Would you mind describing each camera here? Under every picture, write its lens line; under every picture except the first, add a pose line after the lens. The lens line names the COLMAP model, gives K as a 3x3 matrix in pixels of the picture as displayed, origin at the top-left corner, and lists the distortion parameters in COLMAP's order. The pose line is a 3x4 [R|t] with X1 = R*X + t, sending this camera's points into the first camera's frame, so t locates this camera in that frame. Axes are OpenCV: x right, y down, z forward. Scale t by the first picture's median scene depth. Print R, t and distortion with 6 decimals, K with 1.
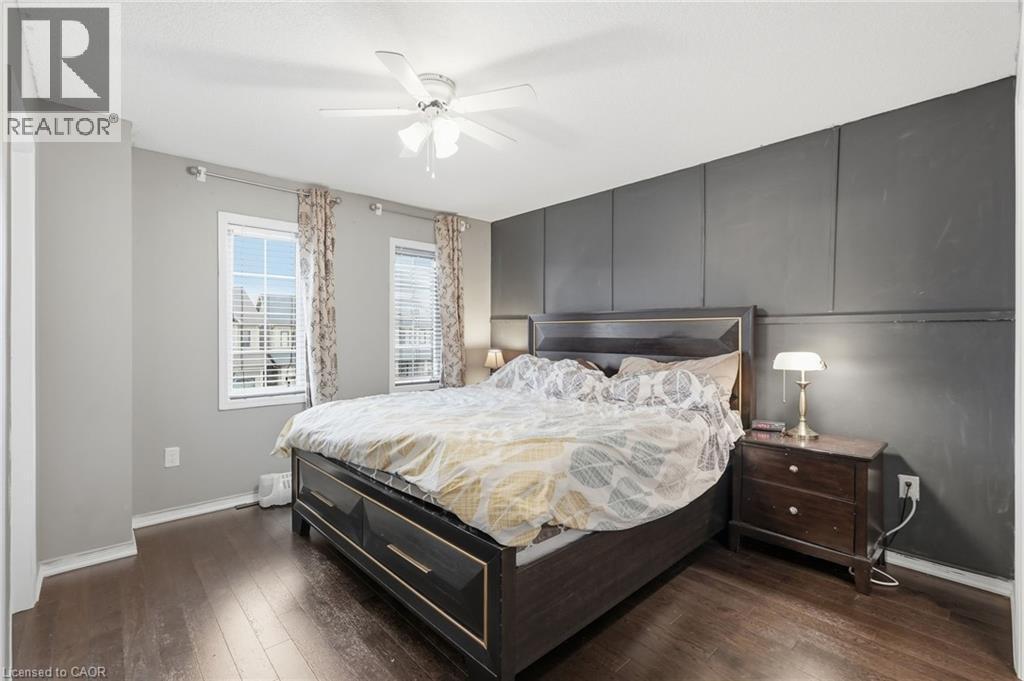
lens RADIAL K [[455.0, 0, 513.8], [0, 455.0, 338.5], [0, 0, 1]] dist [-0.004879, -0.000187]
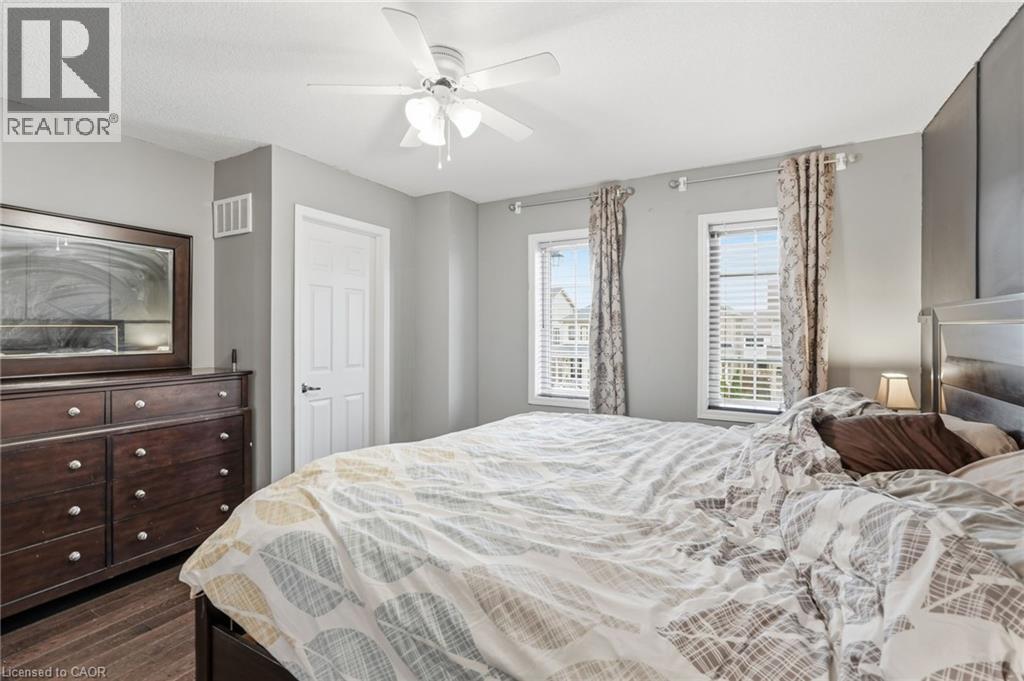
lens RADIAL K [[455.0, 0, 513.8], [0, 455.0, 338.5], [0, 0, 1]] dist [-0.004879, -0.000187]
pose [[0.308861, 0.025281, -0.950771, 0.427407], [-0.009142, 0.999679, 0.023612, -0.032507], [0.951063, 0.001399, 0.308993, 0.531555]]
